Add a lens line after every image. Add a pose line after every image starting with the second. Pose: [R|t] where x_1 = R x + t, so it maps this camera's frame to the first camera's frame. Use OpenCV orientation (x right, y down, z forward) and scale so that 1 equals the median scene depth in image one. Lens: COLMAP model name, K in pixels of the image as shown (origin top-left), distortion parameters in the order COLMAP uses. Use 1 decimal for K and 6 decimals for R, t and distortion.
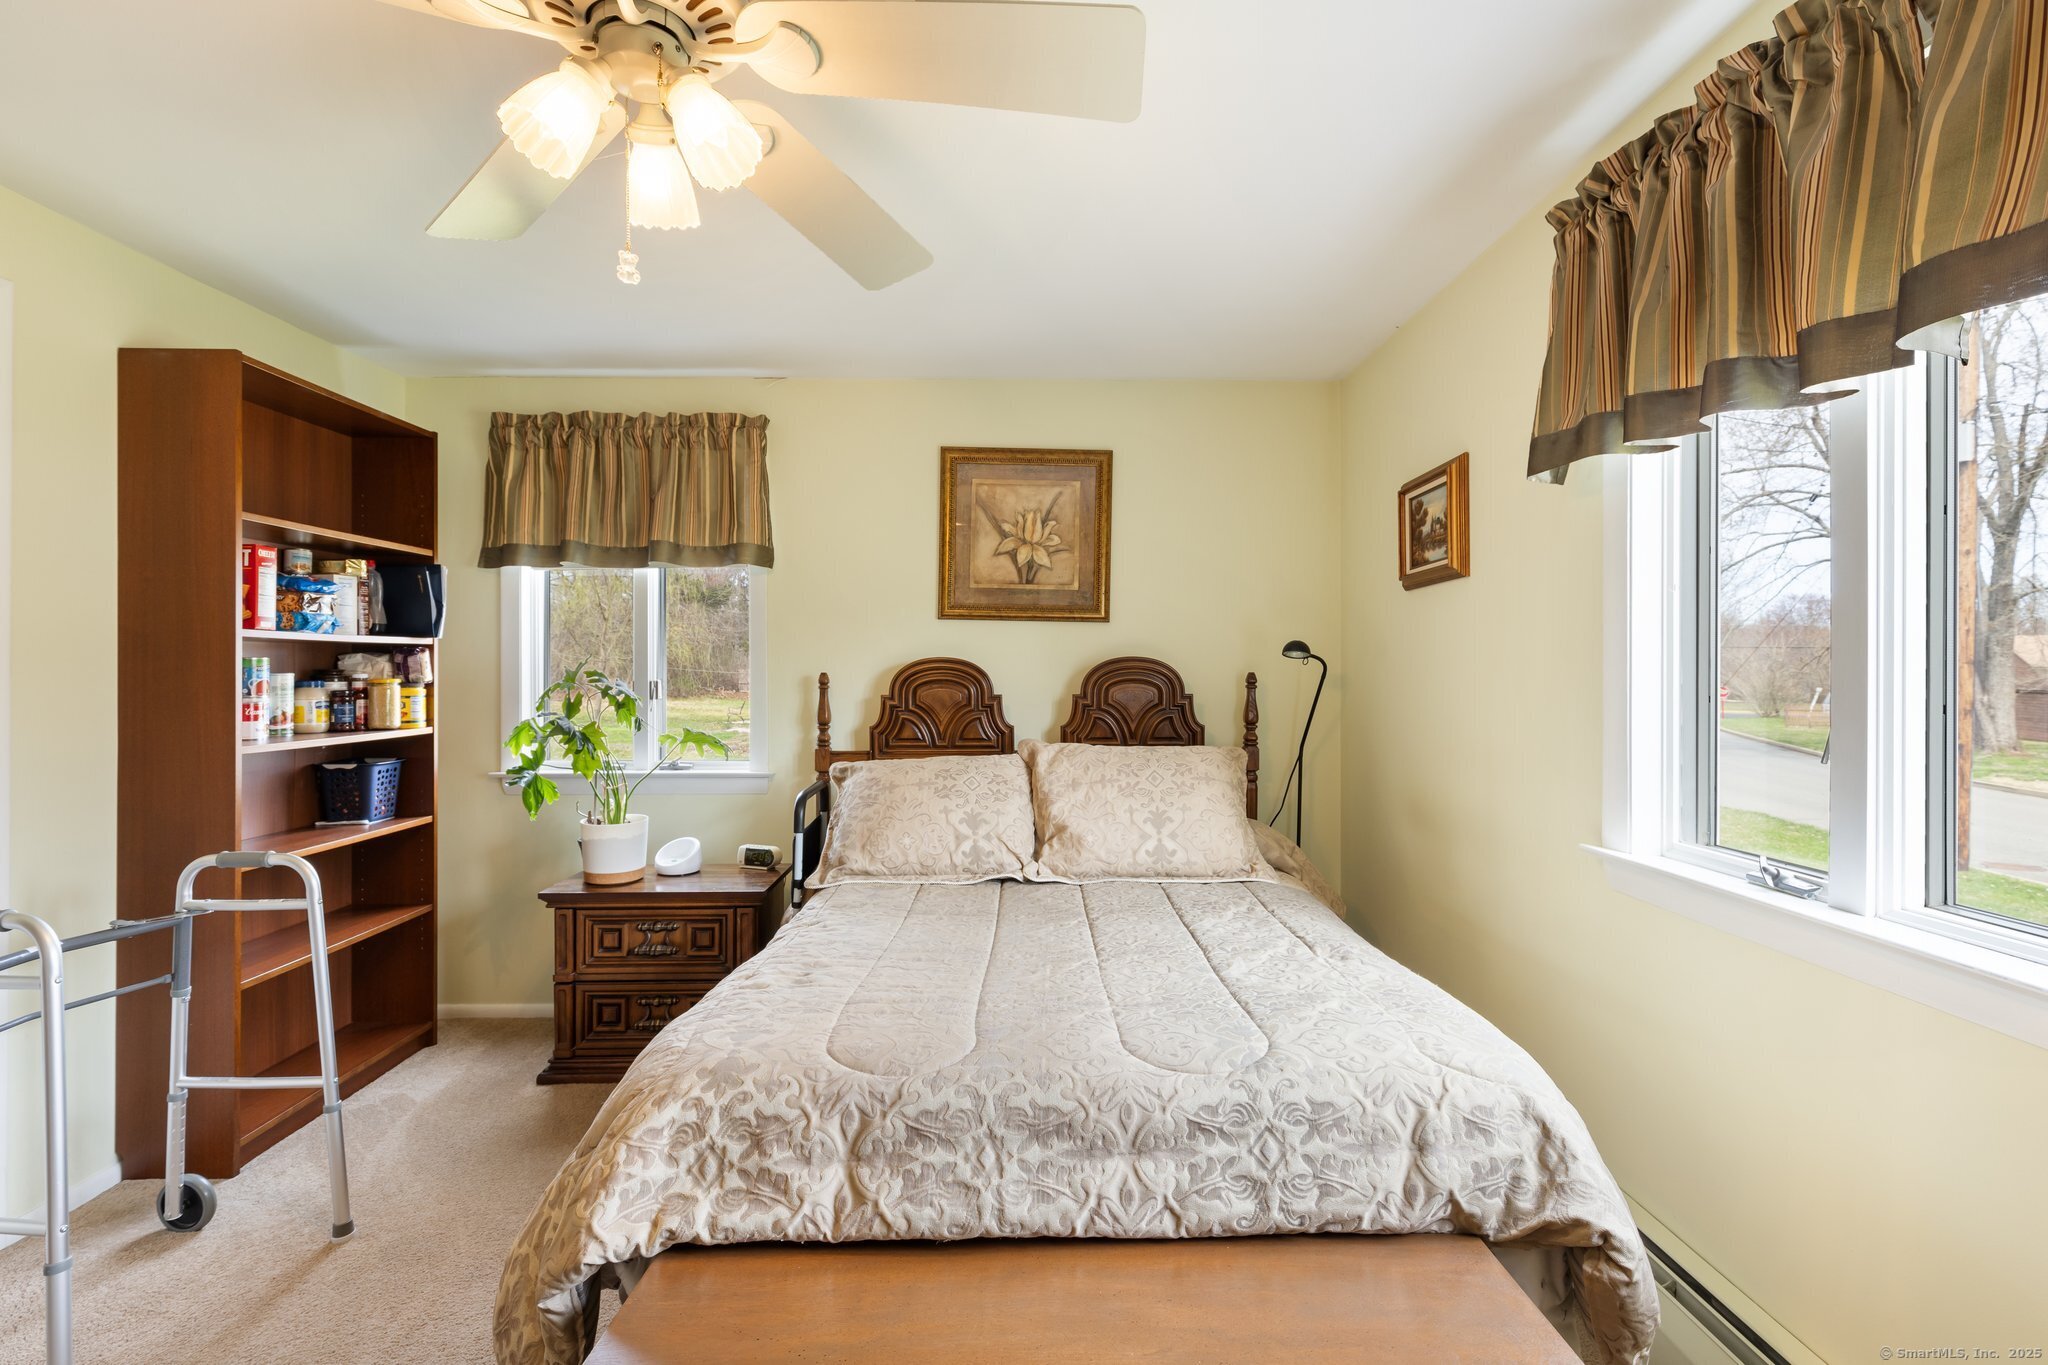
lens RADIAL K [[928.6, 0, 1021.5], [0, 928.6, 664.5], [0, 0, 1]] dist [0.008123, -0.003681]
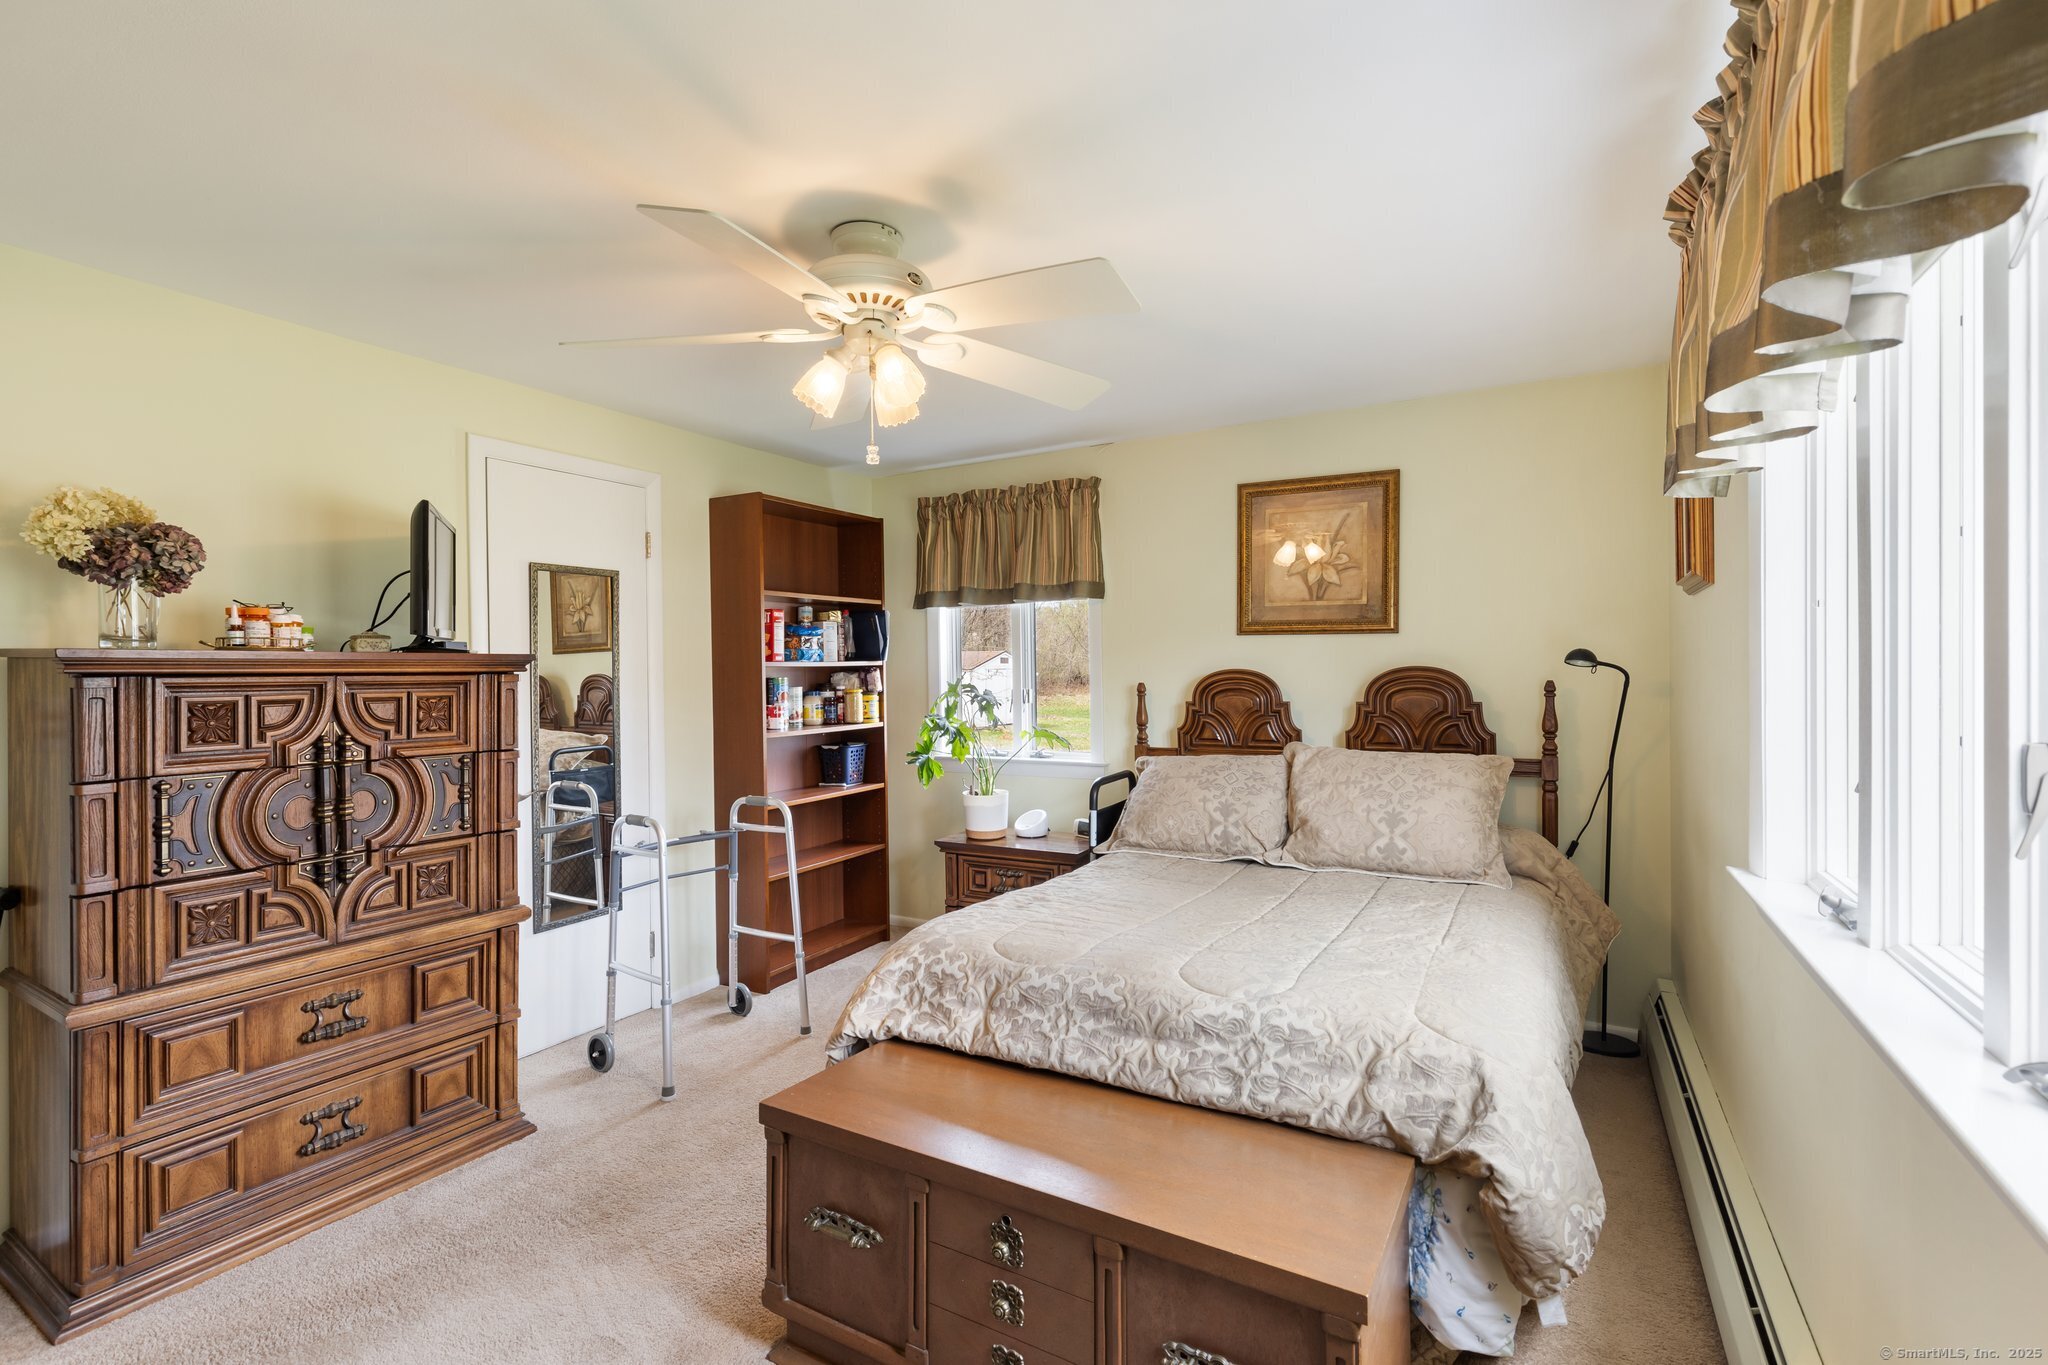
lens RADIAL K [[917.0, 0, 1016.5], [0, 917.0, 668.4], [0, 0, 1]] dist [0.003639, 0.000072]
pose [[0.862840, -0.012505, -0.505323, 0.314418], [0.017557, 0.999832, 0.005235, -0.023728], [0.505173, -0.013389, 0.862914, -0.147638]]
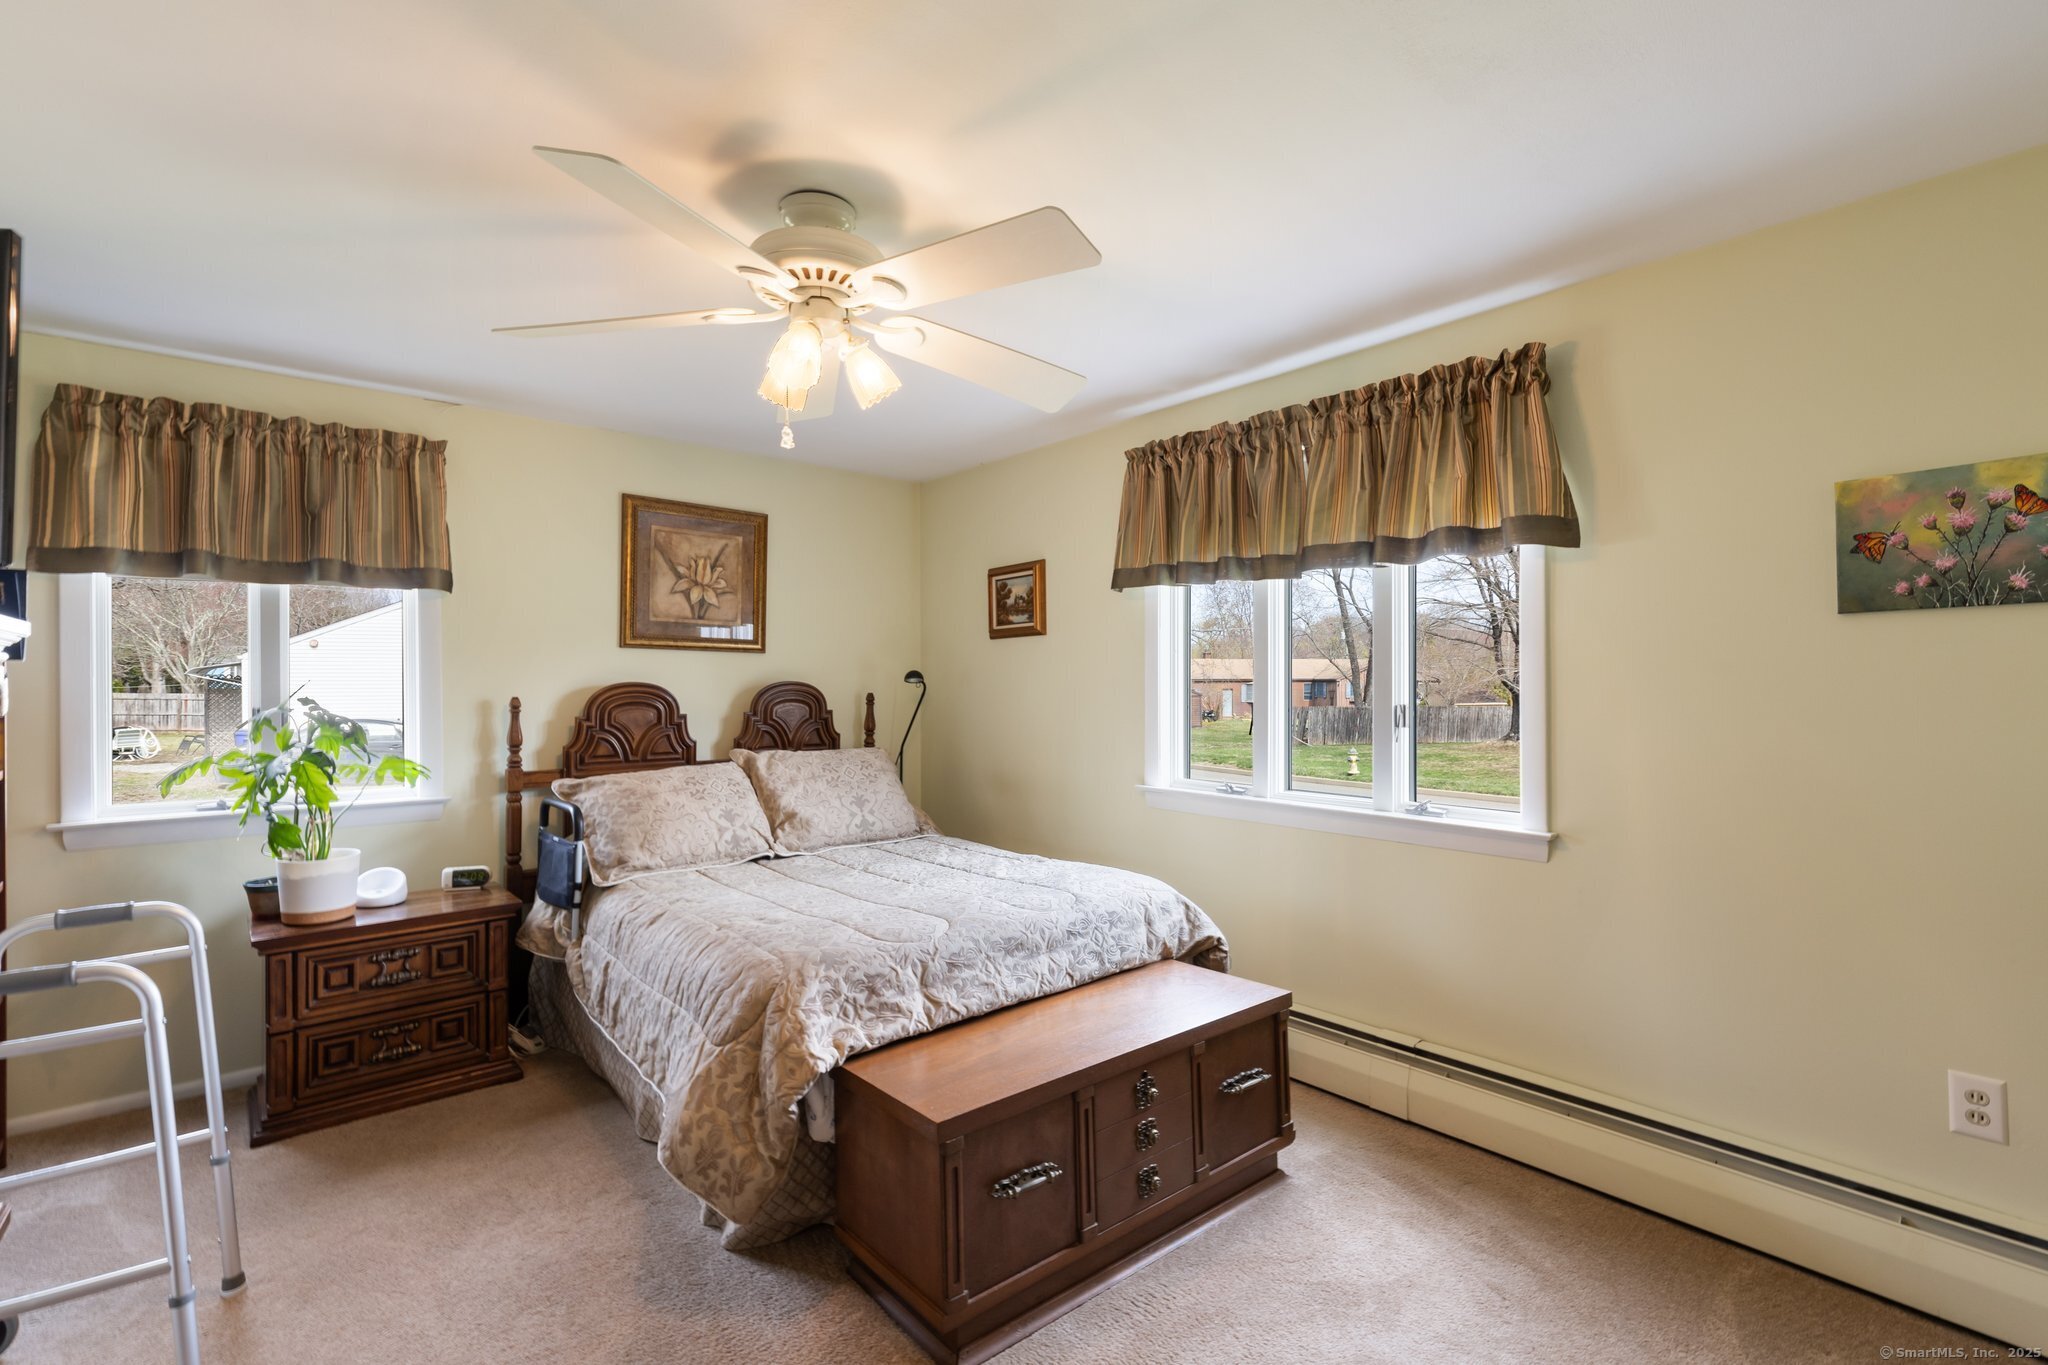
lens RADIAL K [[918.1, 0, 1018.8], [0, 918.1, 675.6], [0, 0, 1]] dist [0.003326, -0.000130]
pose [[0.767750, 0.002693, 0.640744, -0.547489], [-0.002423, 0.999996, -0.001299, -0.019010], [-0.640745, -0.000555, 0.767754, -0.197234]]
